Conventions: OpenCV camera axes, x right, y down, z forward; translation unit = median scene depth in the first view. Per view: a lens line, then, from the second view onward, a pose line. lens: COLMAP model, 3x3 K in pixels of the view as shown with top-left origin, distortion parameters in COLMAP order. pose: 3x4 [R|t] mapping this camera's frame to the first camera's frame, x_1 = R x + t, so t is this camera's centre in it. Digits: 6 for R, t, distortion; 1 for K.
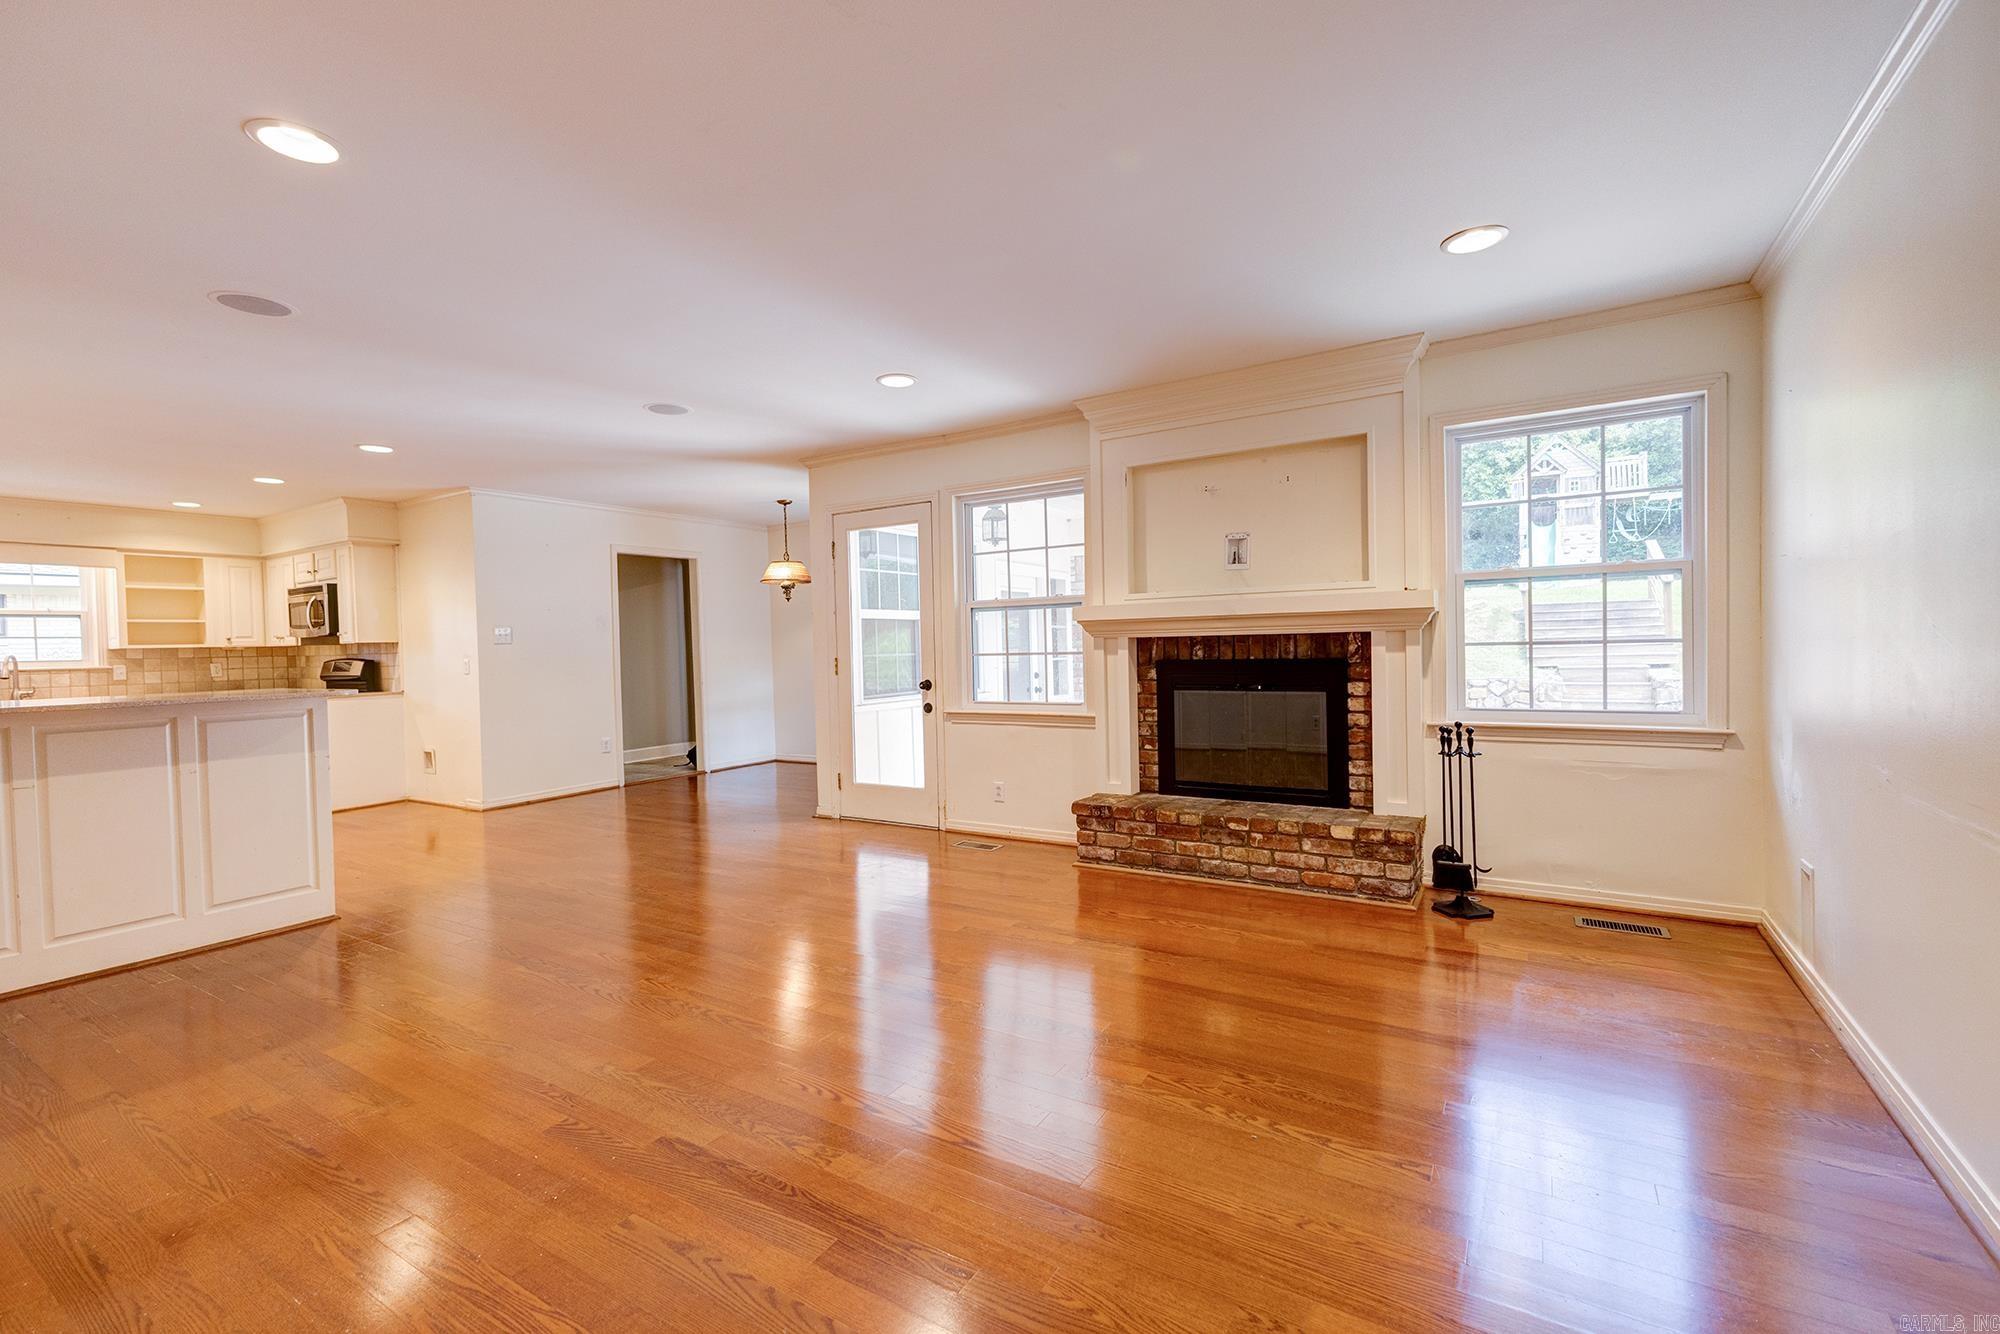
lens RADIAL K [[868.0, 0, 994.5], [0, 868.0, 656.3], [0, 0, 1]] dist [0.029178, -0.008506]
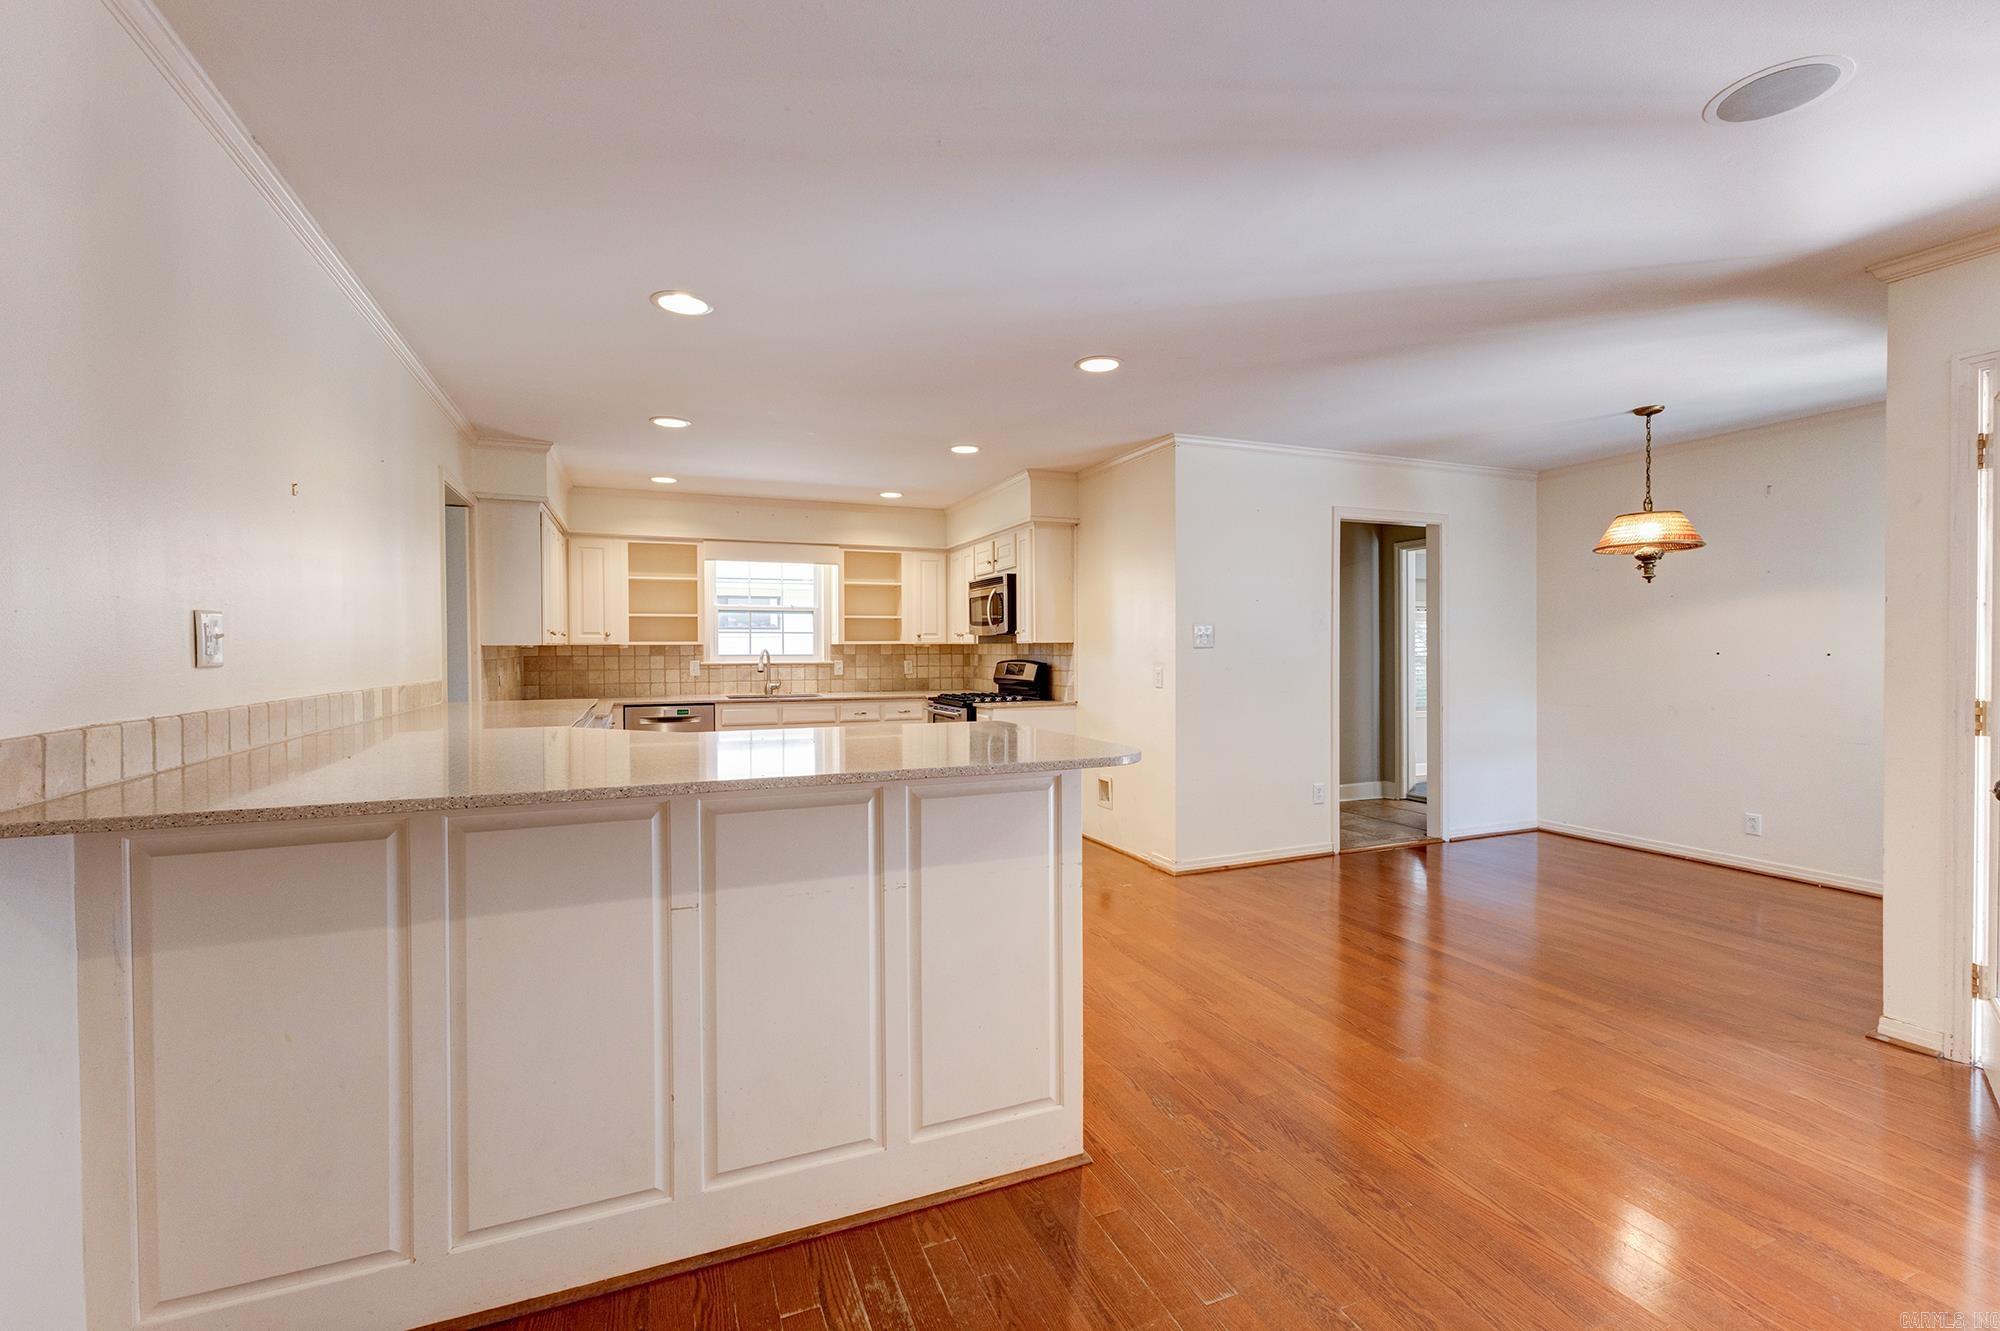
lens RADIAL K [[868.0, 0, 994.5], [0, 868.0, 654.8], [0, 0, 1]] dist [0.029178, -0.008506]
pose [[0.818029, 0.025335, -0.574619, -0.264637], [-0.024656, 0.999656, 0.008975, -0.009873], [0.574648, 0.006826, 0.818372, 0.282457]]
